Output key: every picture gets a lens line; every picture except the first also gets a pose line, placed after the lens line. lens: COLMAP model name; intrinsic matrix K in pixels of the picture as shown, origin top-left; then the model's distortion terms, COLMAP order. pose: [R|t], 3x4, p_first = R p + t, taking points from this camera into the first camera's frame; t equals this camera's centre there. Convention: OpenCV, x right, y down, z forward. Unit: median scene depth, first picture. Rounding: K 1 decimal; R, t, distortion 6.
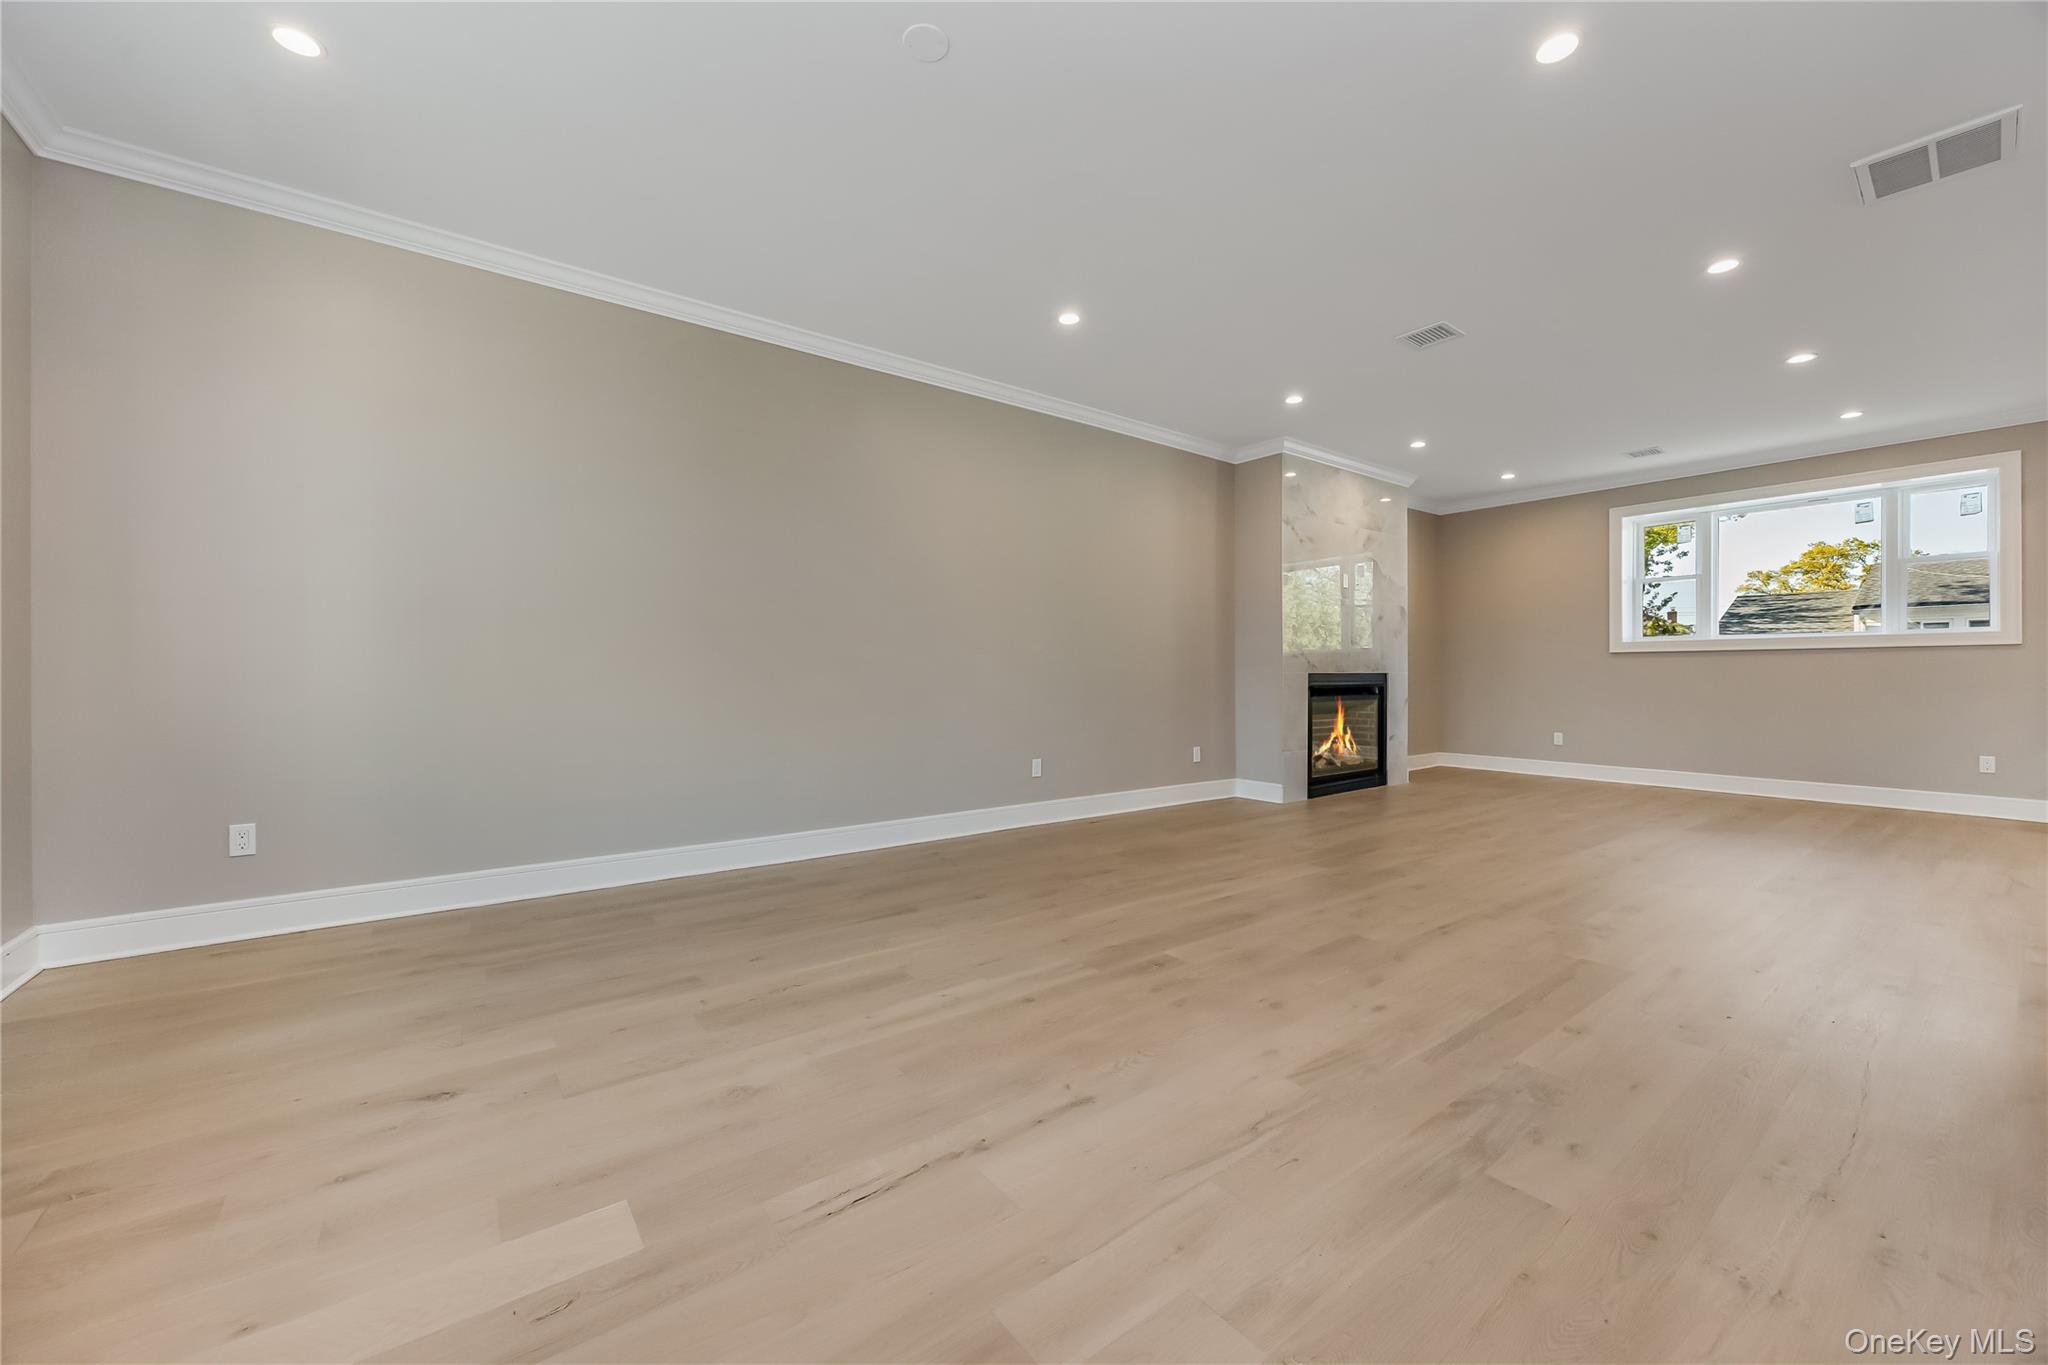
lens RADIAL K [[783.4, 0, 1028.2], [0, 783.4, 677.7], [0, 0, 1]] dist [-0.000563, 0.000648]
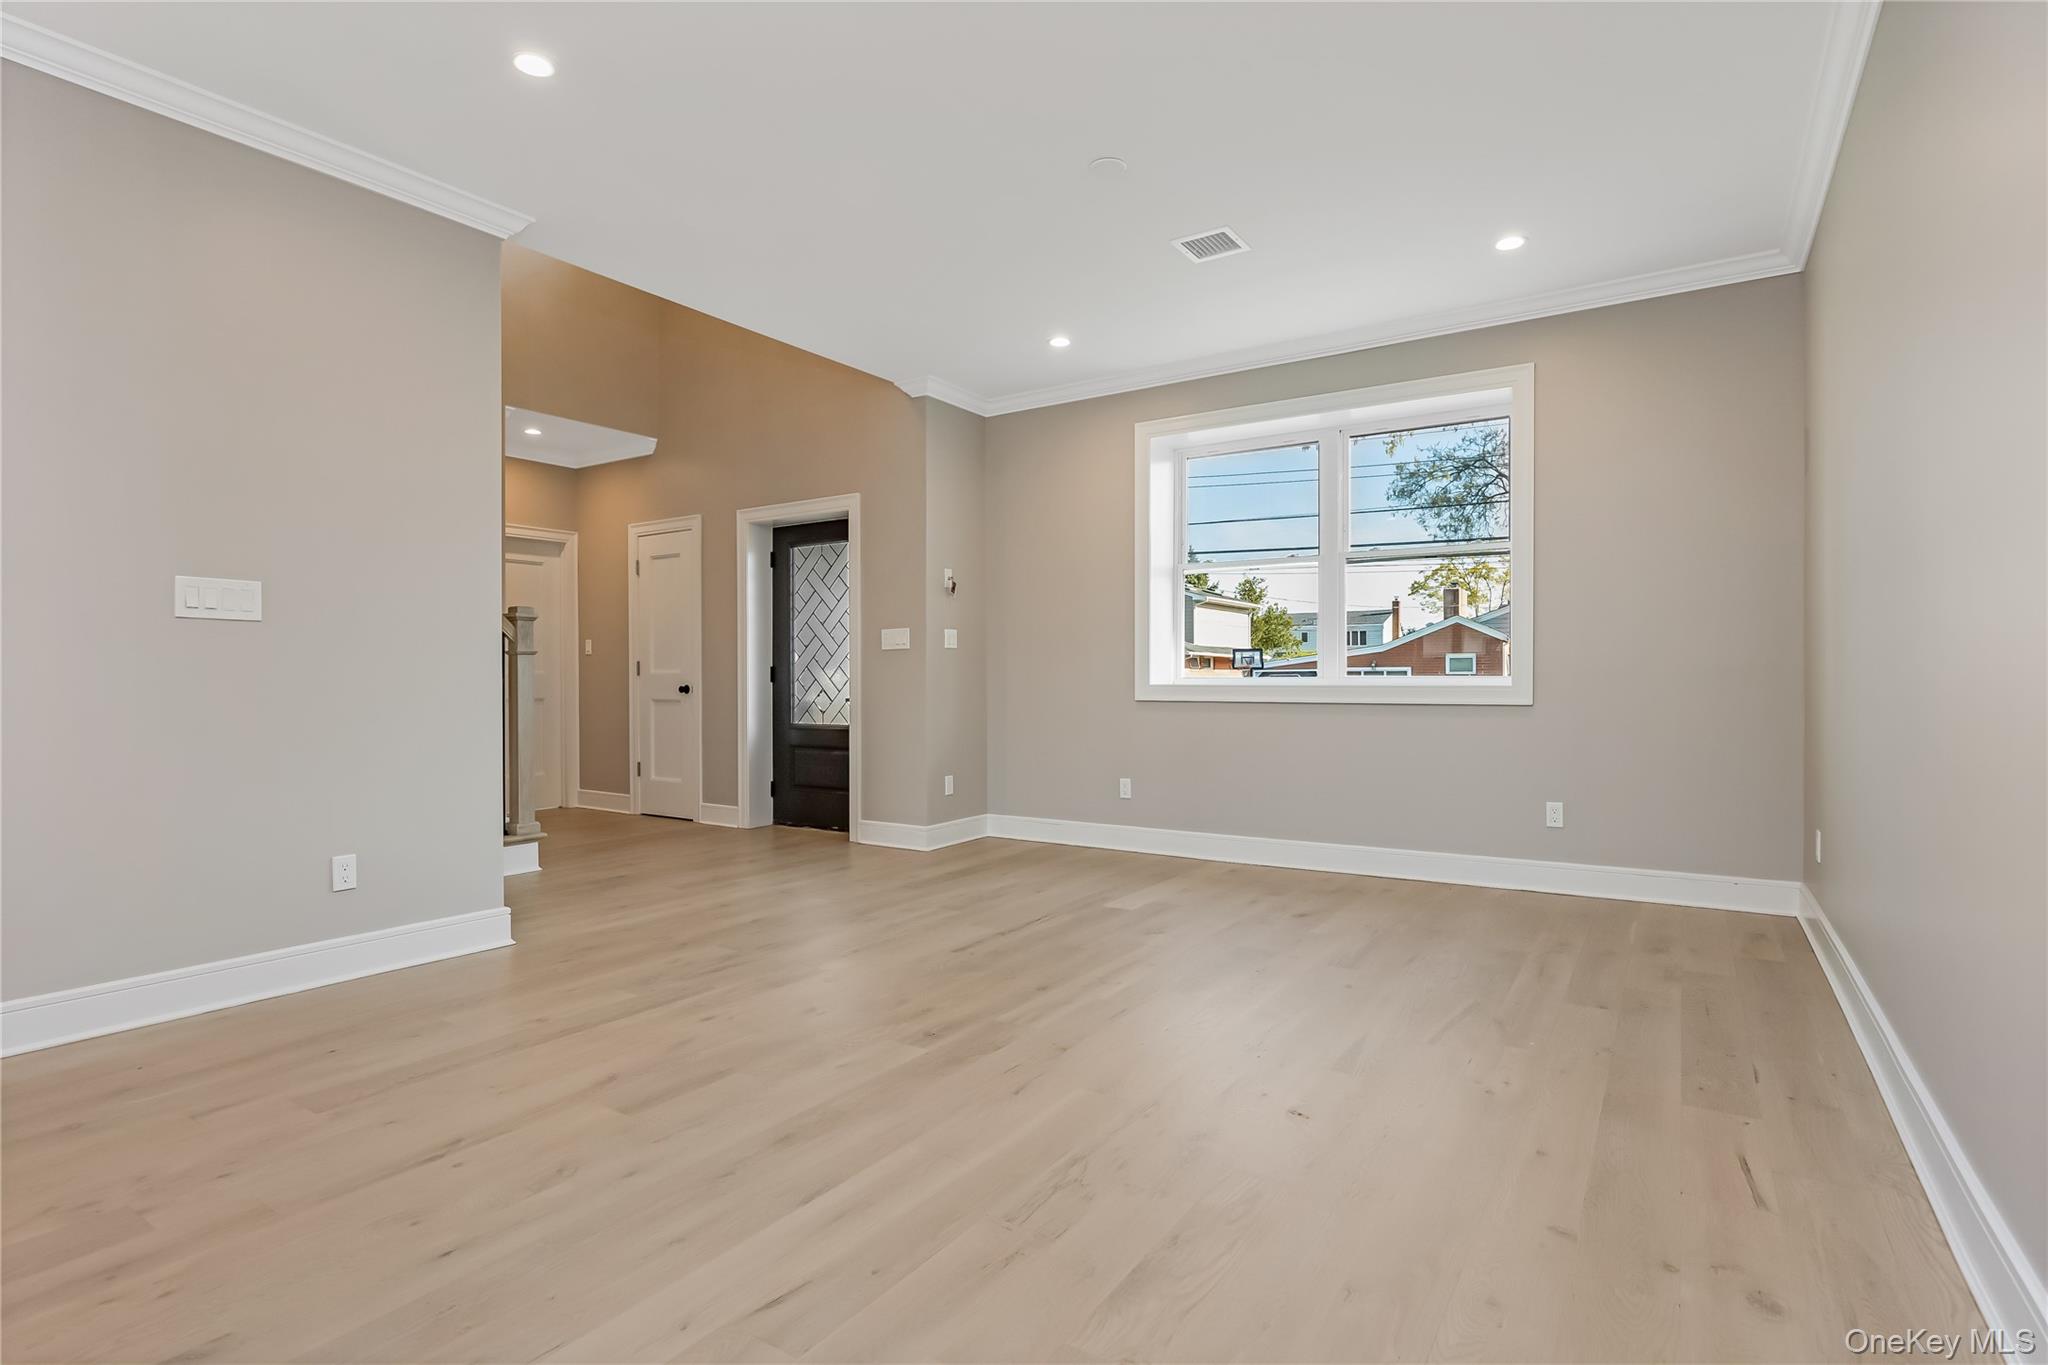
lens RADIAL K [[1001.9, 0, 1035.5], [0, 1001.9, 683.8], [0, 0, 1]] dist [-0.011612, 0.000025]
pose [[-0.940886, 0.002051, -0.338717, 0.354667], [0.001105, 0.999995, 0.002985, -0.008953], [0.338722, 0.002434, -0.940883, 1.713130]]
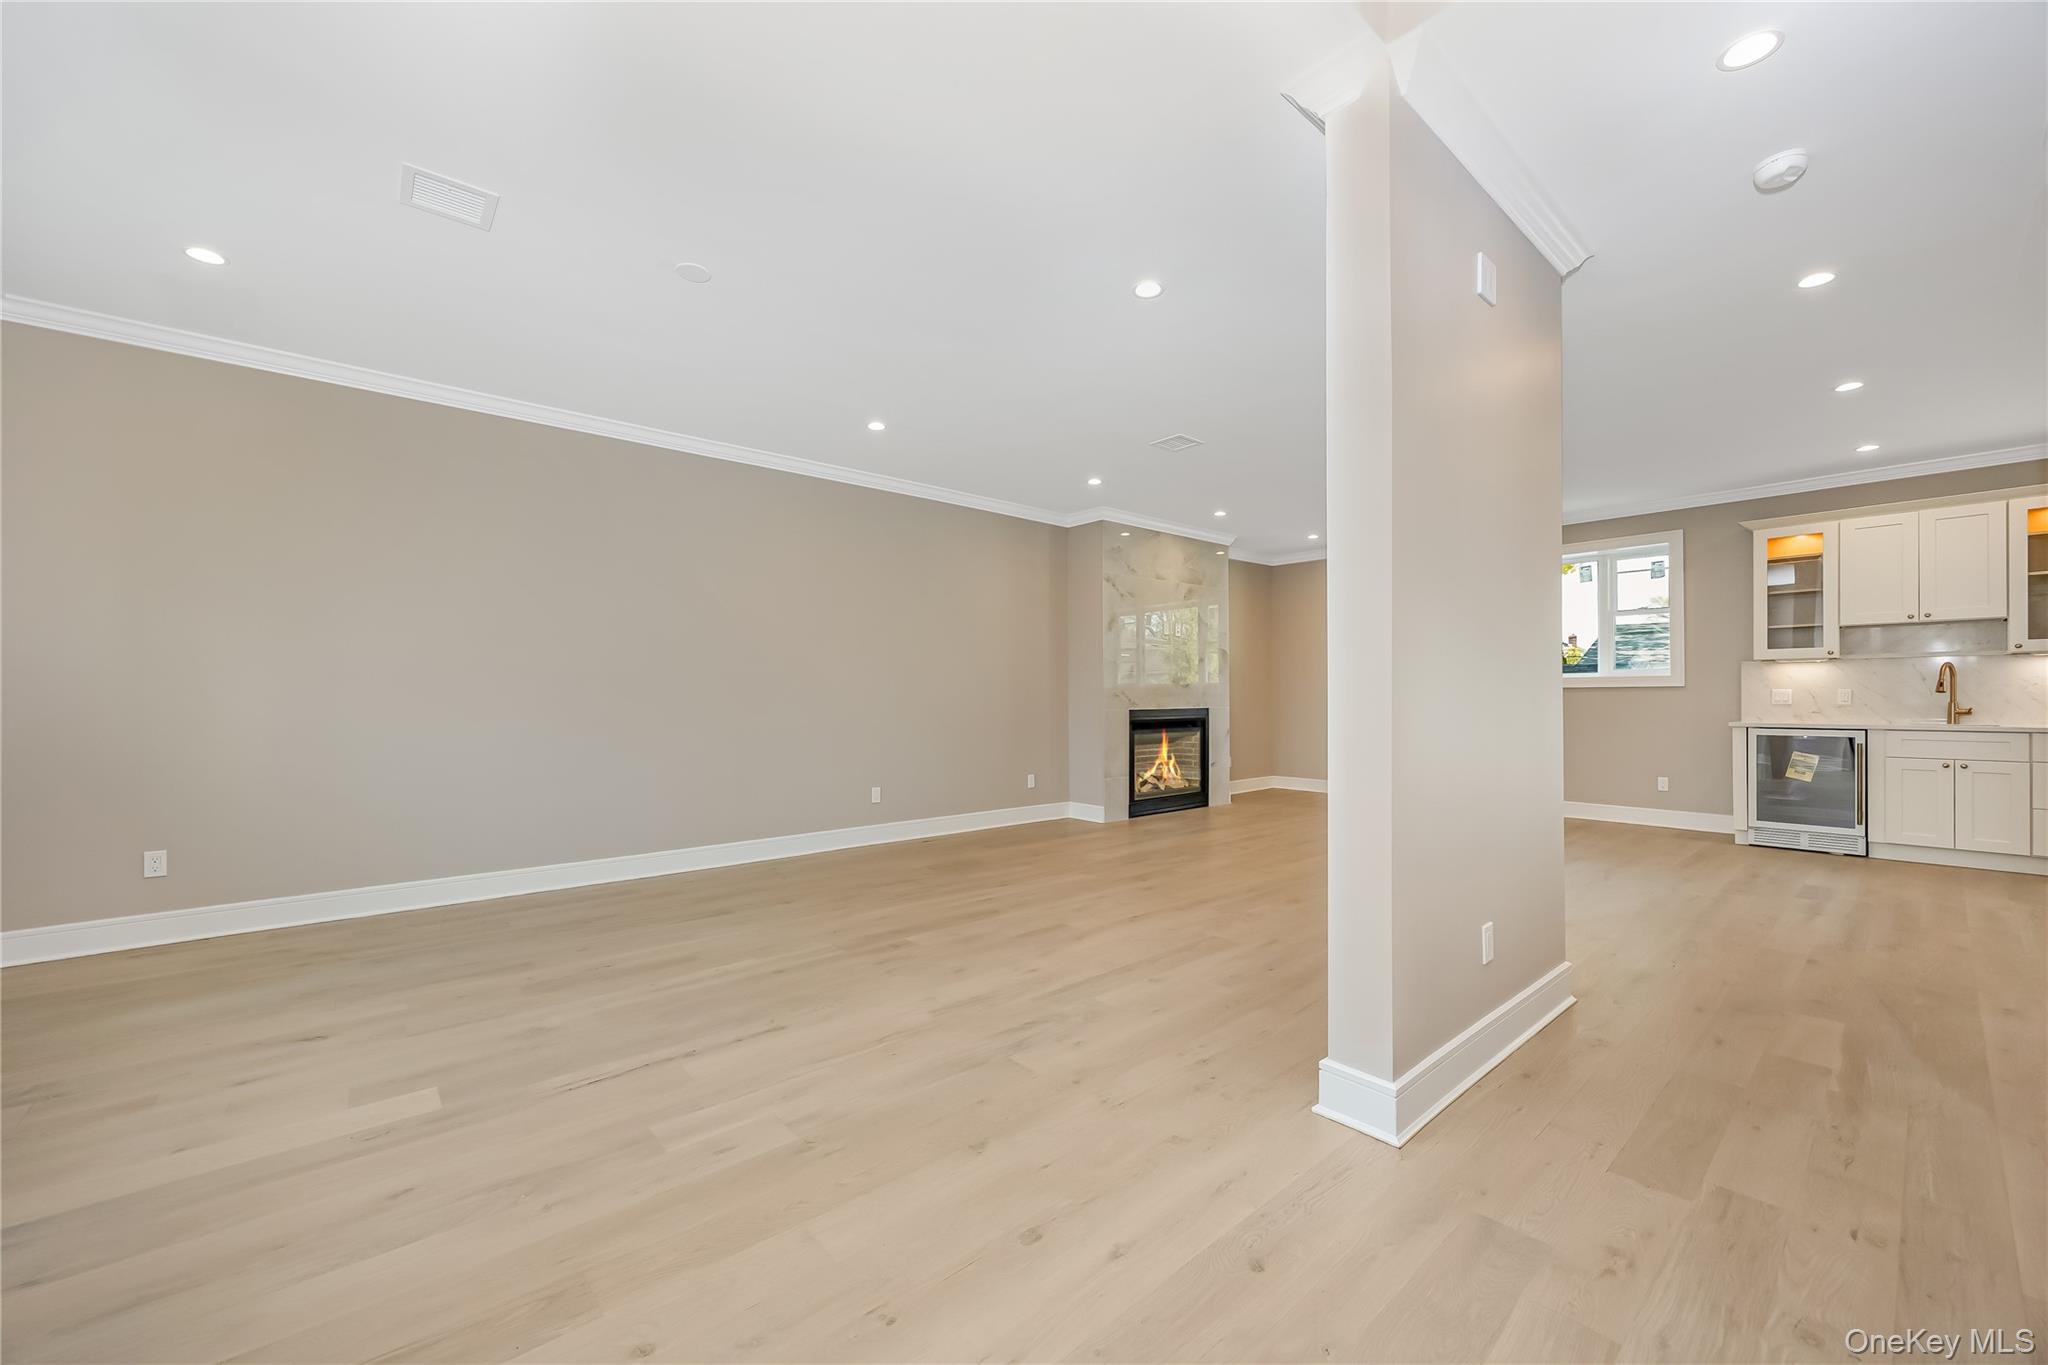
lens RADIAL K [[783.4, 0, 1019.3], [0, 783.4, 698.1], [0, 0, 1]] dist [-0.000563, 0.000648]
pose [[0.998054, -0.002632, 0.062293, 0.247168], [0.002740, 0.999995, -0.001659, -0.042903], [-0.062288, 0.001826, 0.998057, -0.281714]]
